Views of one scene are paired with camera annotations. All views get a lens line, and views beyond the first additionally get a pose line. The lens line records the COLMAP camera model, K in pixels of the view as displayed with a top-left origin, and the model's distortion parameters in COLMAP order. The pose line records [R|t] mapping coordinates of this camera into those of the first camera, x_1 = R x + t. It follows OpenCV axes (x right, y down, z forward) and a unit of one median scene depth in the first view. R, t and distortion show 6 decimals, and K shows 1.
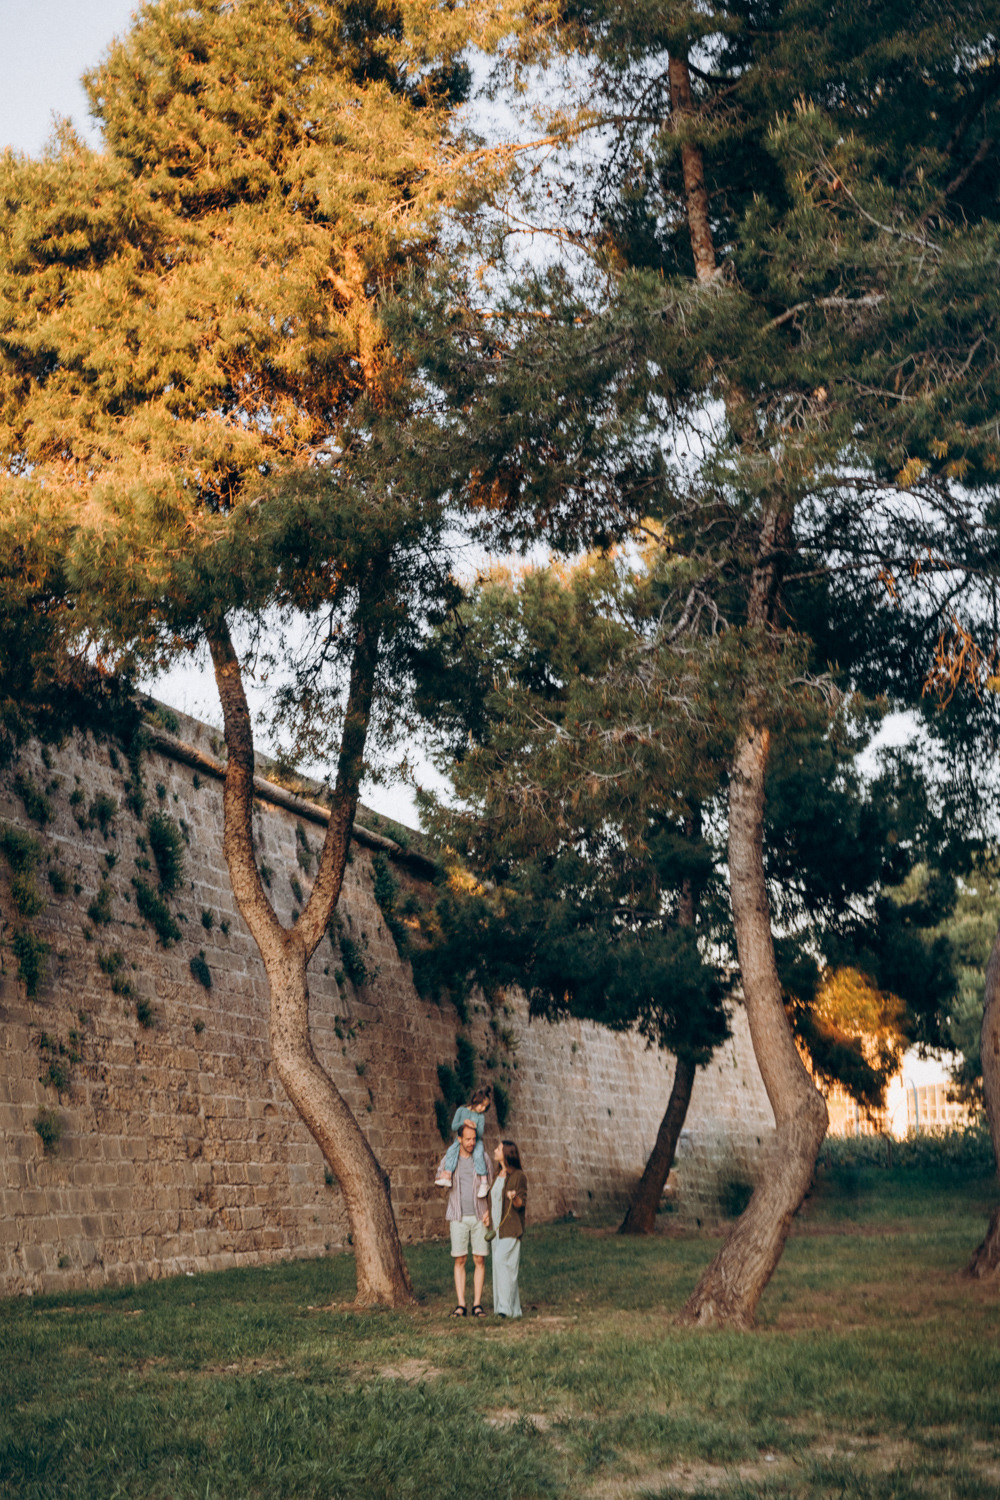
lens RADIAL K [[2145.6, 0, 501.5], [0, 2145.6, 756.0], [0, 0, 1]] dist [-0.019634, 0.000000]
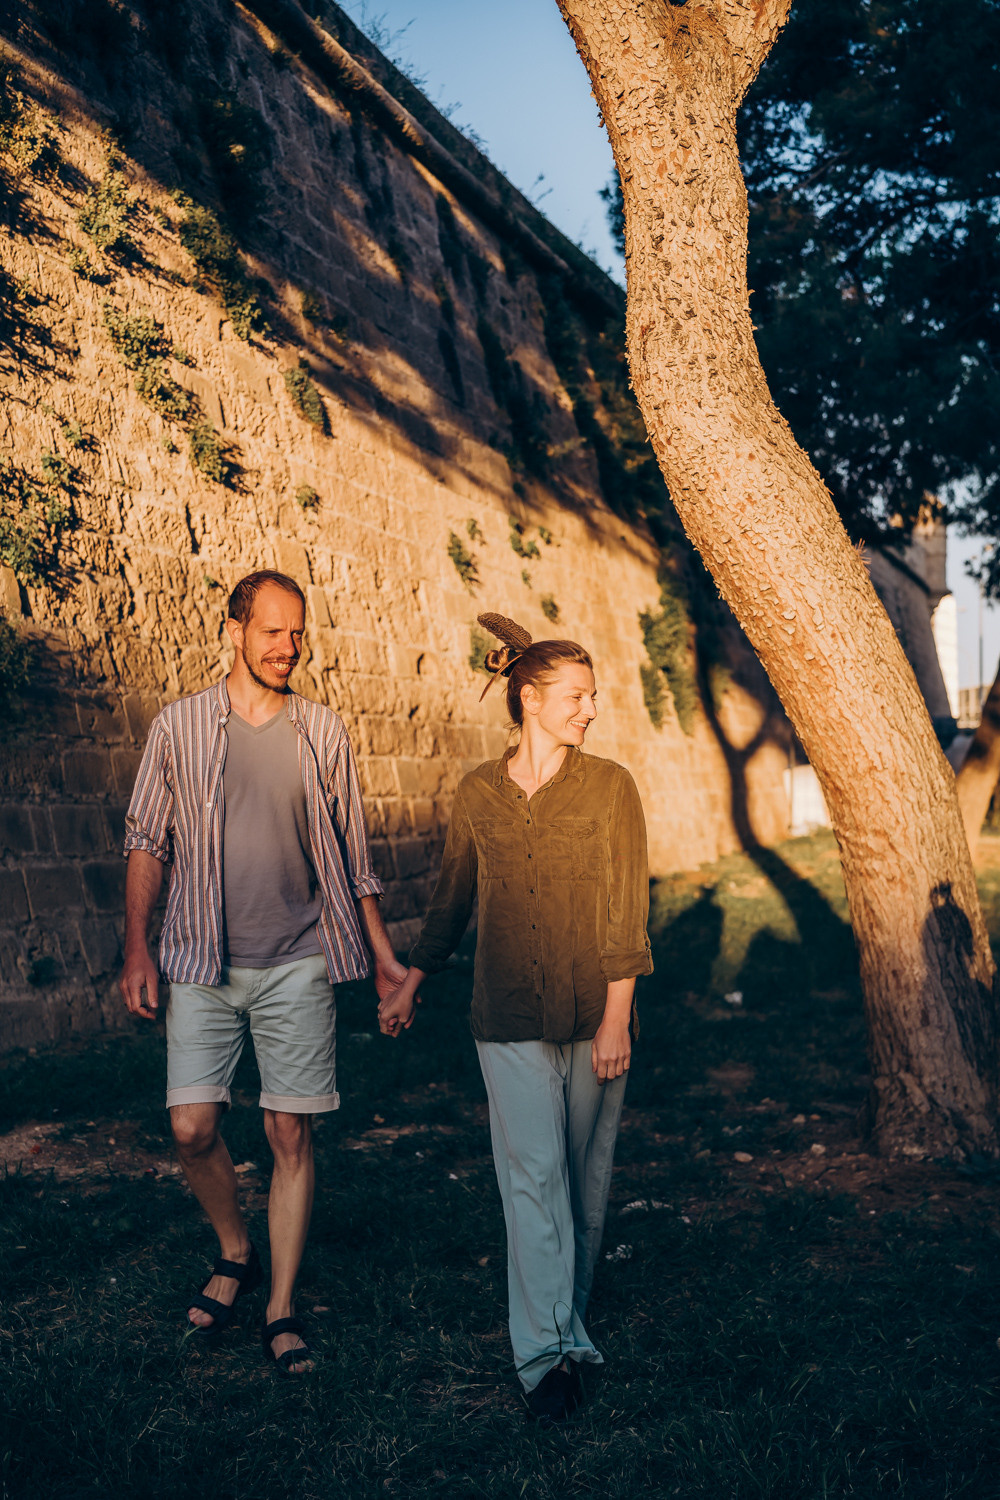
lens RADIAL K [[2145.6, 0, 500.6], [0, 2145.6, 766.5], [0, 0, 1]] dist [-0.019634, 0.000000]
pose [[0.999966, -0.001995, -0.007971, -0.105757], [0.003405, 0.983472, 0.181027, 0.114562], [0.007478, -0.181048, 0.983446, 0.566086]]
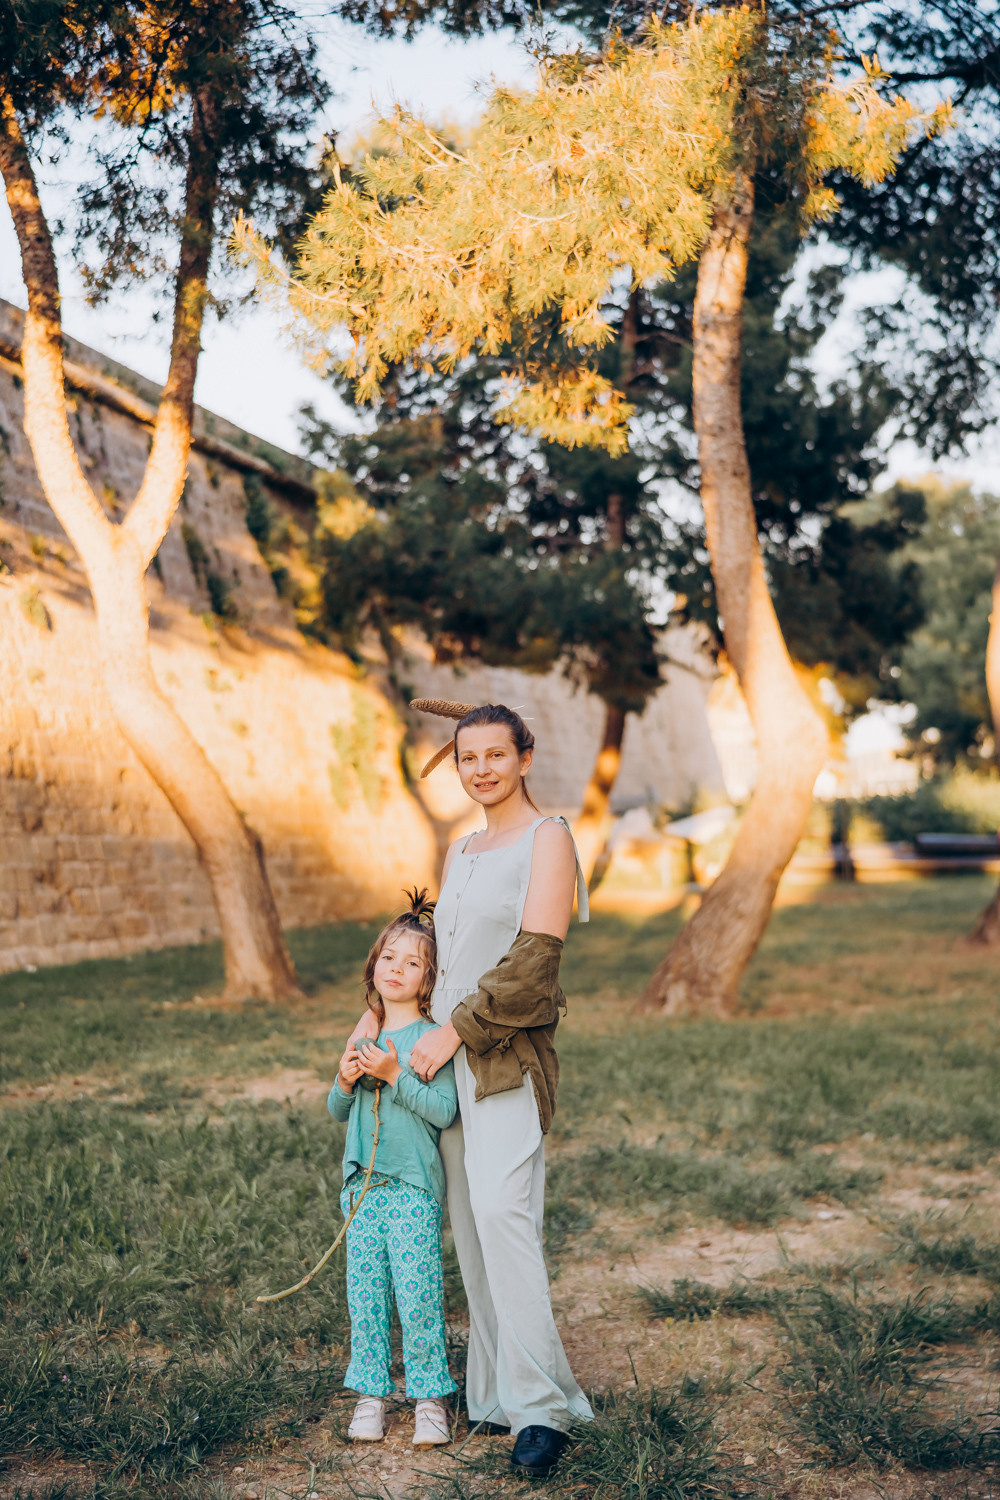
lens RADIAL K [[2262.4, 0, 486.5], [0, 2262.4, 810.9], [0, 0, 1]] dist [0.001912, 0.000000]
pose [[0.998967, -0.028437, 0.035455, 0.000779], [0.021954, 0.984955, 0.171412, 0.038015], [-0.039796, -0.170456, 0.984561, 0.152321]]
